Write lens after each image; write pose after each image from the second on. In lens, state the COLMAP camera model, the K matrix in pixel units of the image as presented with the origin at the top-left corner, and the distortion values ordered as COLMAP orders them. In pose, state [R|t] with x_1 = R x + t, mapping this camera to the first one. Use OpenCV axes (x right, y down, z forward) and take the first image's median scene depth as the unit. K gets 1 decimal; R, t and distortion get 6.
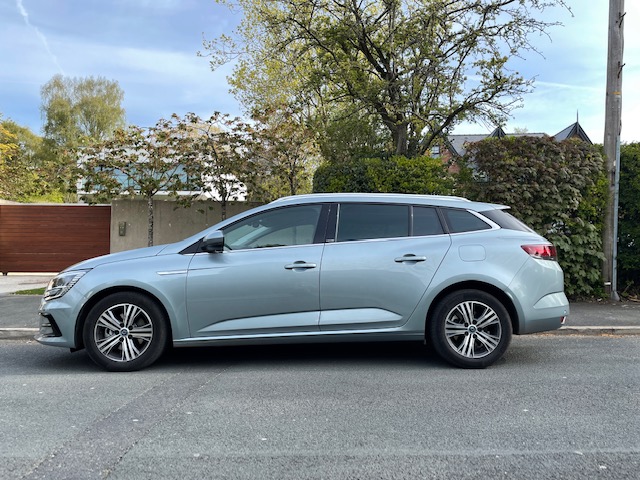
lens RADIAL K [[480.8, 0, 320.0], [0, 480.8, 240.0], [0, 0, 1]] dist [0.079991, -0.104955]
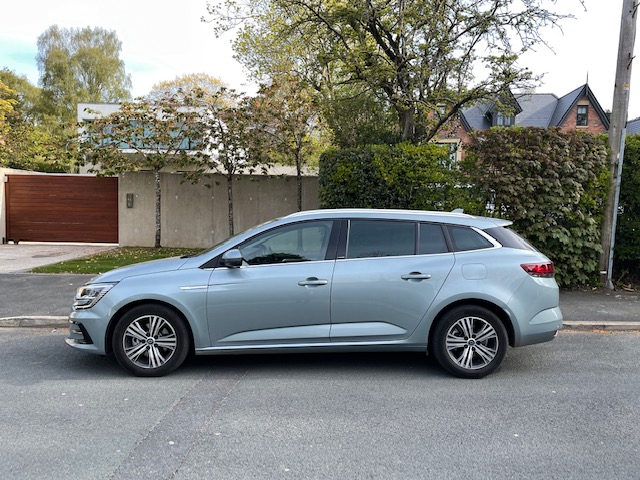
lens RADIAL K [[480.8, 0, 320.0], [0, 480.8, 240.0], [0, 0, 1]] dist [0.079991, -0.104955]
pose [[0.999920, 0.012577, -0.001596, -0.013557], [-0.012369, 0.995396, 0.095047, -0.078168], [0.002784, -0.095020, 0.995471, -0.030786]]
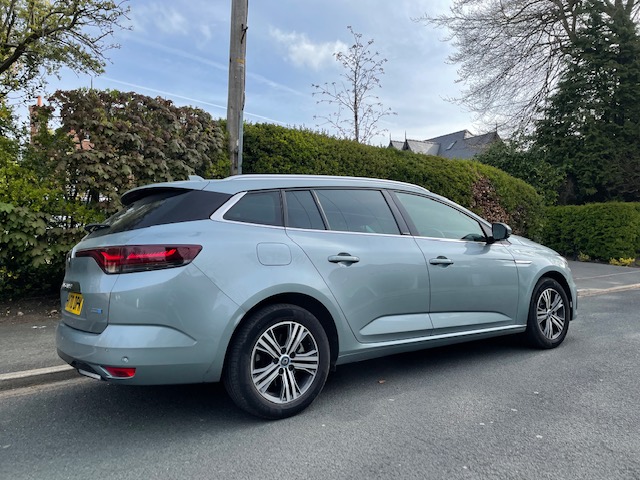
lens RADIAL K [[480.8, 0, 320.0], [0, 480.8, 240.0], [0, 0, 1]] dist [0.079991, -0.104955]
pose [[0.802220, -0.008818, 0.596964, 0.224918], [-0.007886, 0.999647, 0.025364, -0.008059], [-0.596977, -0.025055, 0.801867, 0.238826]]
